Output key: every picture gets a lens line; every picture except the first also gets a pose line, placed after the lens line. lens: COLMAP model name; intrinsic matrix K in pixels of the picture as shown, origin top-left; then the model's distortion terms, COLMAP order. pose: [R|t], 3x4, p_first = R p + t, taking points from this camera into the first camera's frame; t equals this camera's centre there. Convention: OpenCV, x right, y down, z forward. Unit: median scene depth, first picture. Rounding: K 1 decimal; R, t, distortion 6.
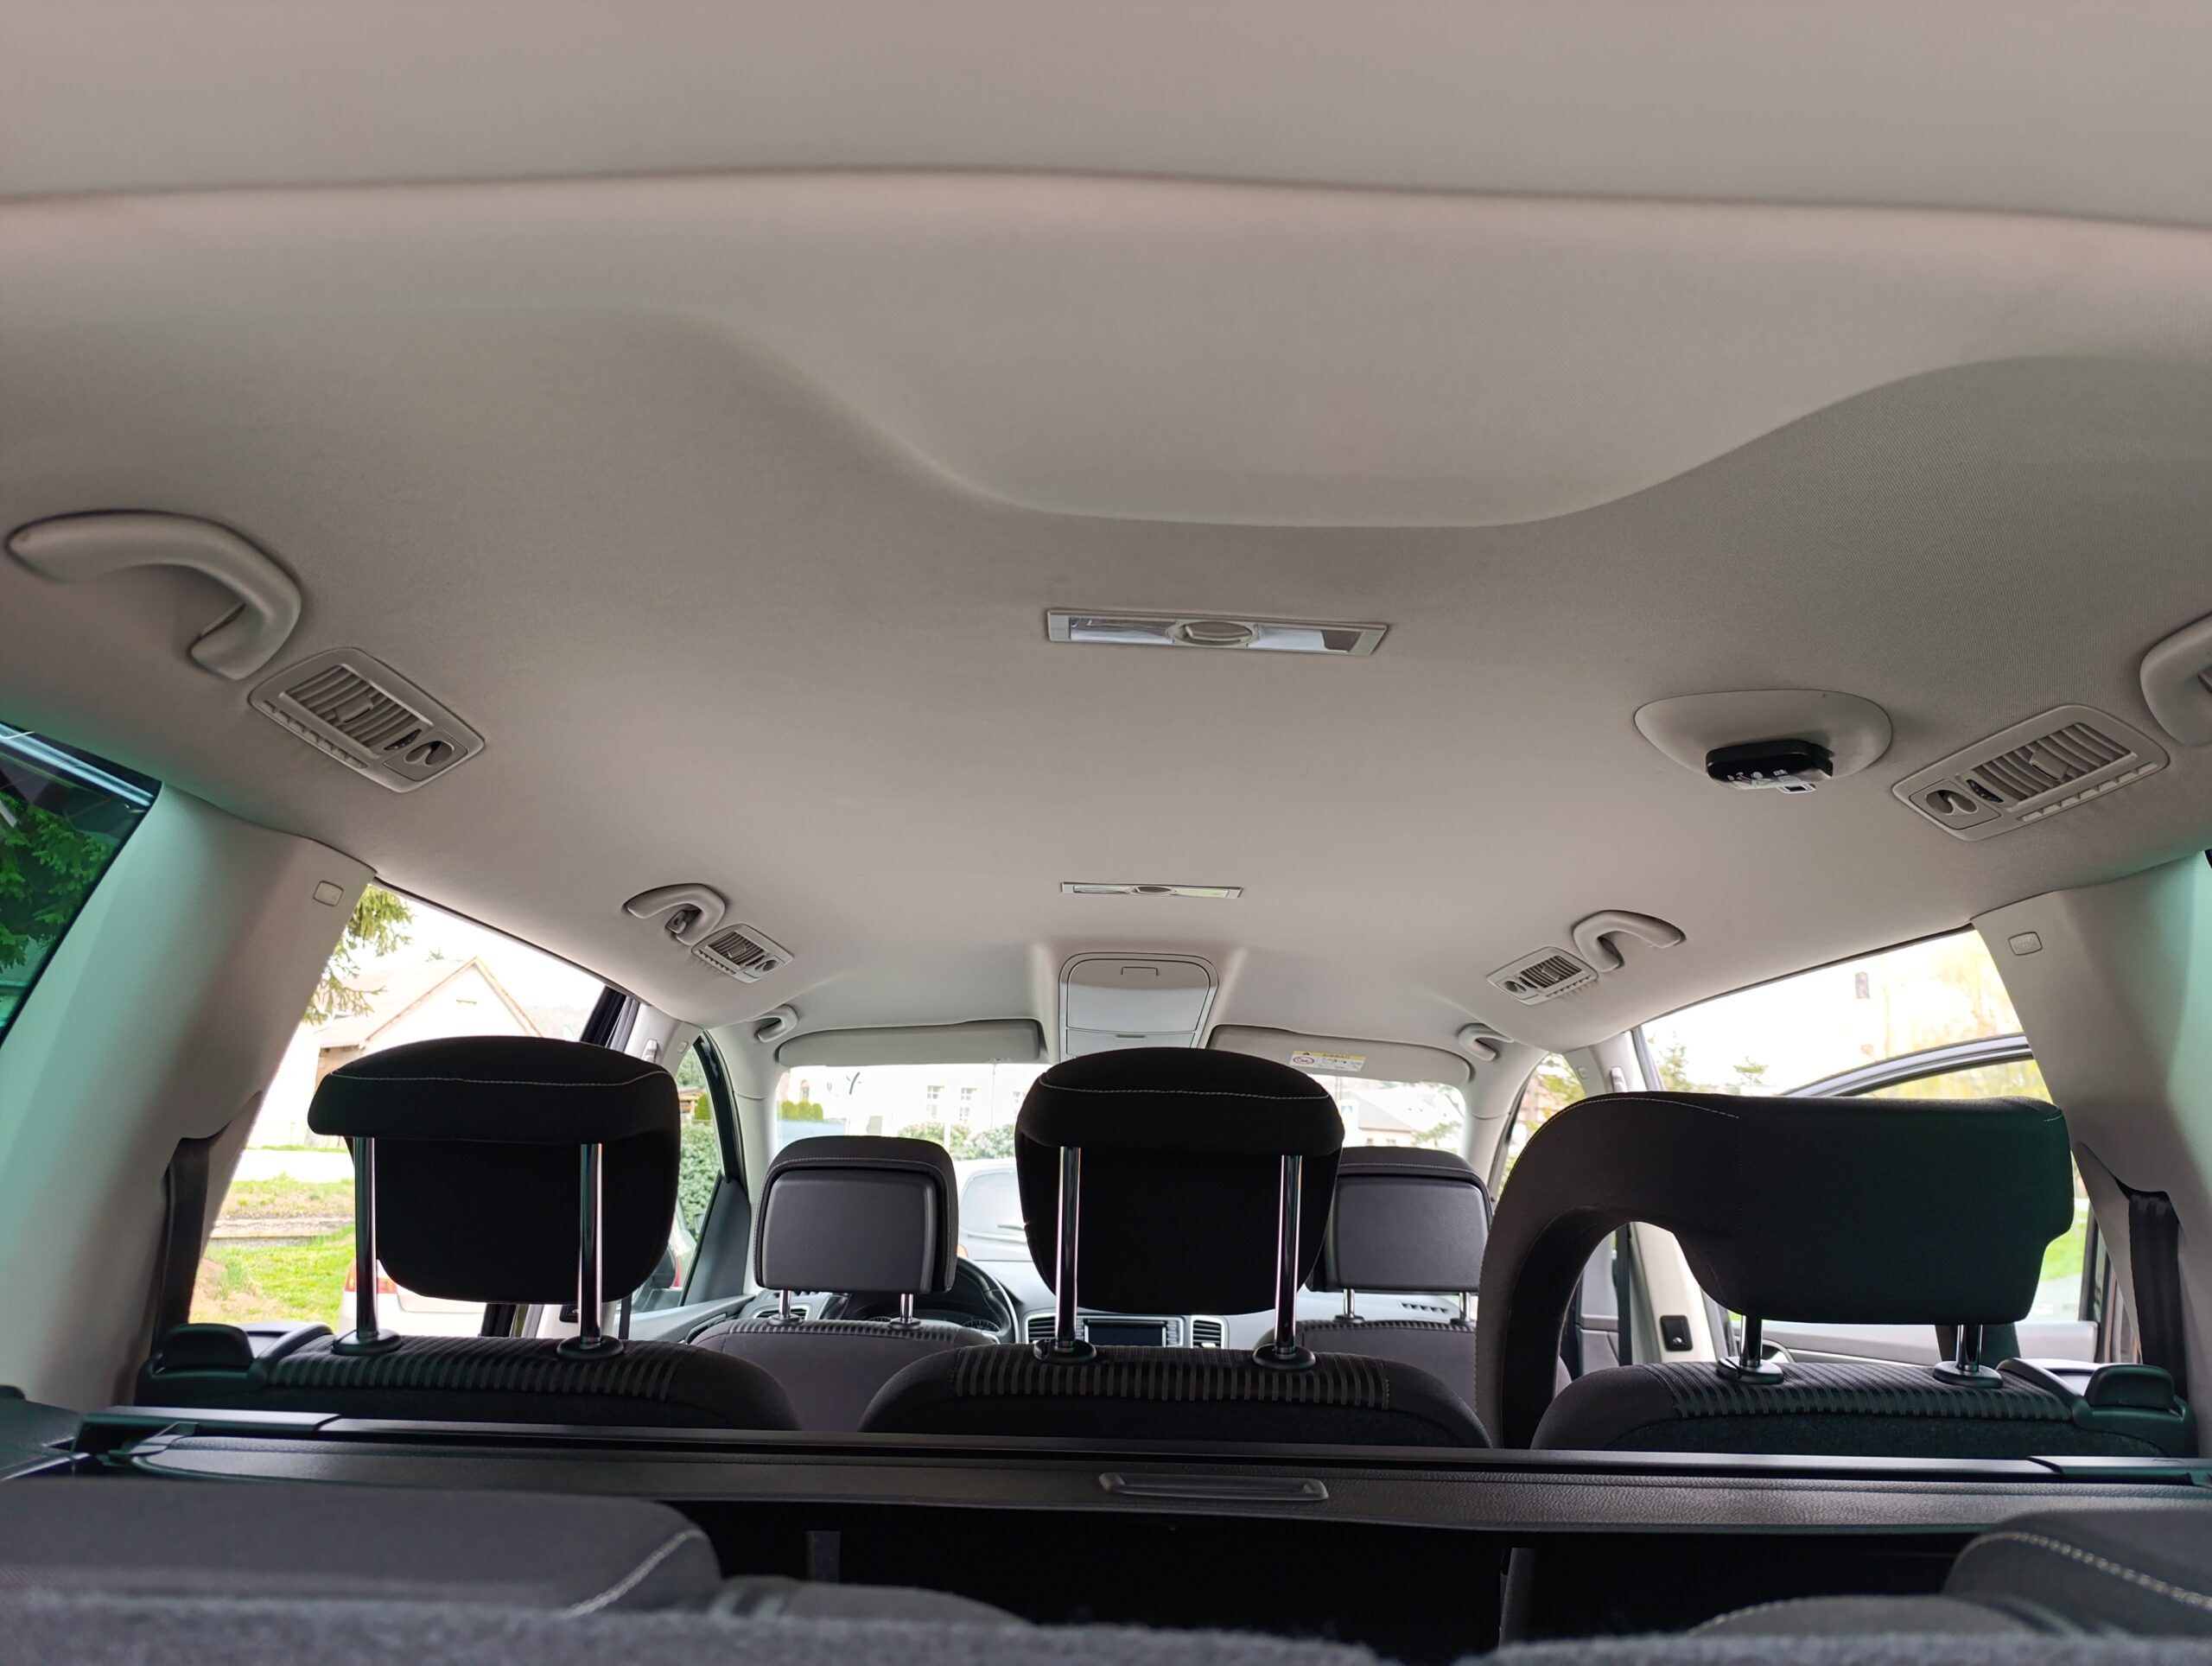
lens RADIAL K [[1530.5, 0, 1103.2], [0, 1530.5, 822.9], [0, 0, 1]] dist [0.001195, 0.001227]
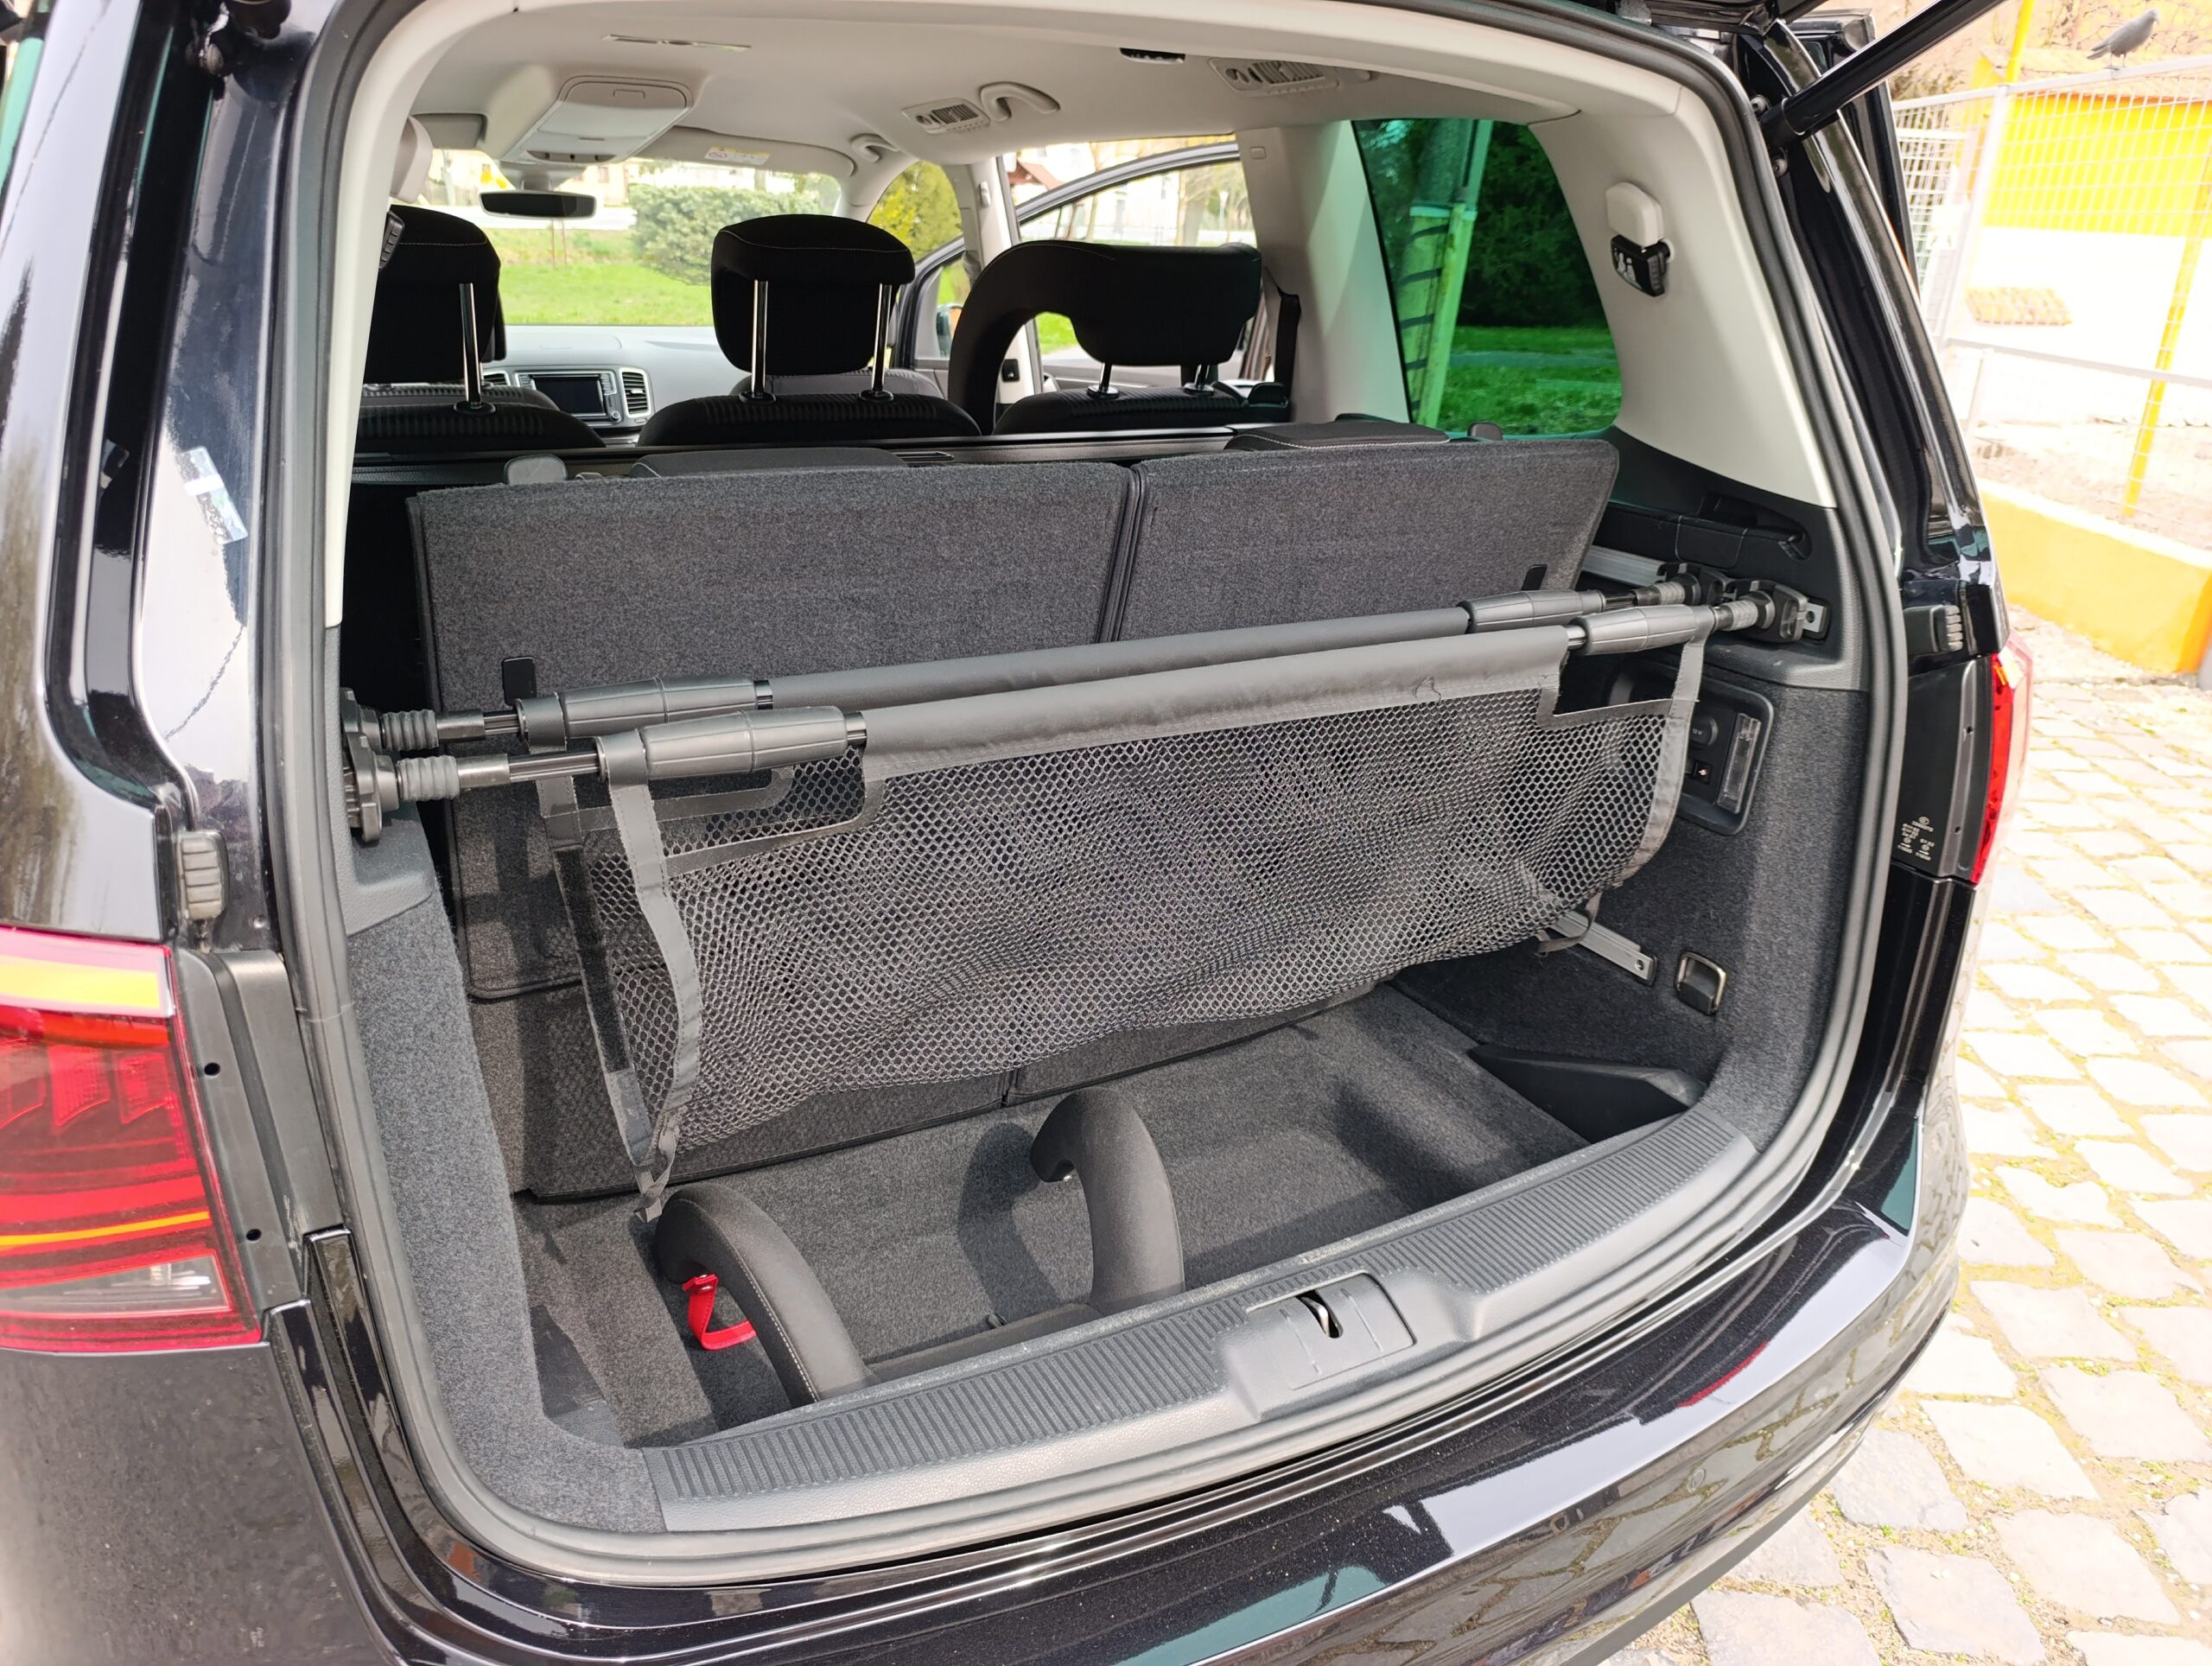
lens RADIAL K [[1530.5, 0, 1103.2], [0, 1530.5, 822.9], [0, 0, 1]] dist [0.001195, 0.001227]
pose [[0.891837, -0.156396, 0.424461, -0.431738], [-0.113409, 0.831061, 0.544496, -0.218285], [-0.437910, -0.533739, 0.723434, -0.619273]]
